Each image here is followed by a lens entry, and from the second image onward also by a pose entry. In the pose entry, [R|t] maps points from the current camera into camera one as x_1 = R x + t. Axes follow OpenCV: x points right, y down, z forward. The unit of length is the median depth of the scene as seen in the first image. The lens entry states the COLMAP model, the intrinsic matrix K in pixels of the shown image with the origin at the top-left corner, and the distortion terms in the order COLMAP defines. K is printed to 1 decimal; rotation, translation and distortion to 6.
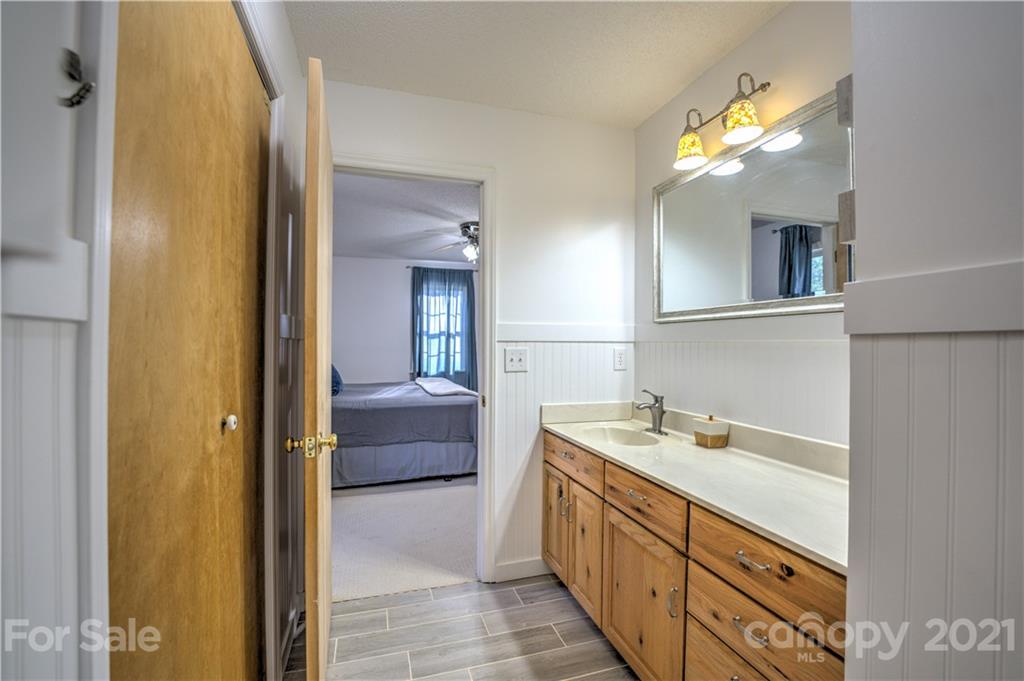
lens RADIAL K [[427.4, 0, 513.7], [0, 427.4, 342.0], [0, 0, 1]] dist [-0.030448, -0.000296]
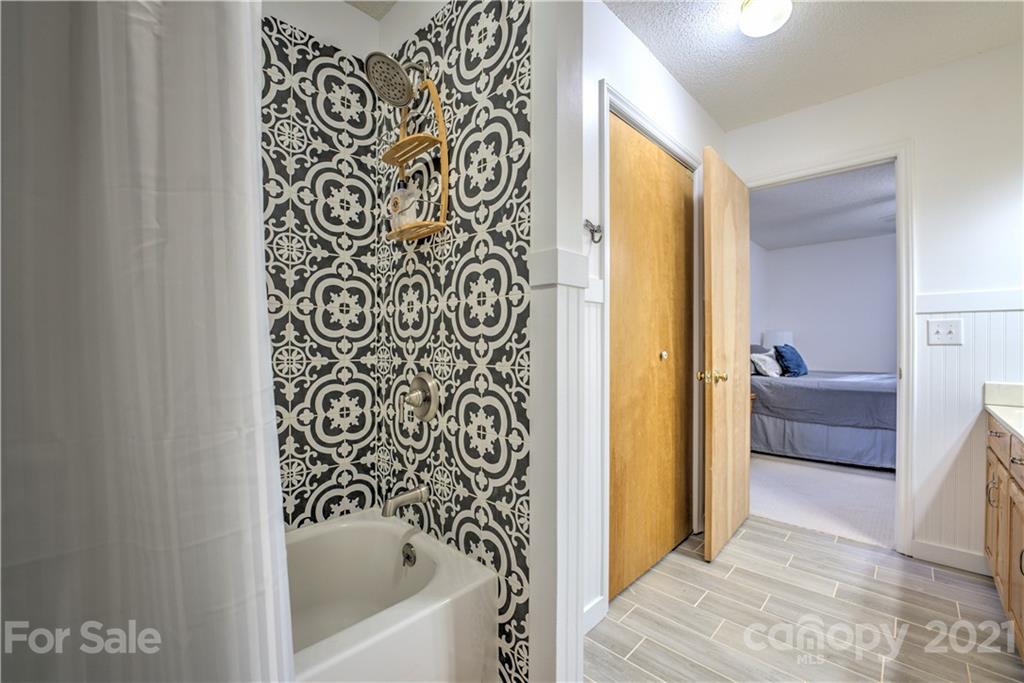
lens RADIAL K [[427.4, 0, 513.7], [0, 427.4, 343.0], [0, 0, 1]] dist [-0.030448, -0.000296]
pose [[0.478472, 0.001542, -0.878101, 0.462076], [0.007851, 0.999951, 0.006034, 0.069153], [0.878068, -0.009781, 0.478437, -0.361914]]
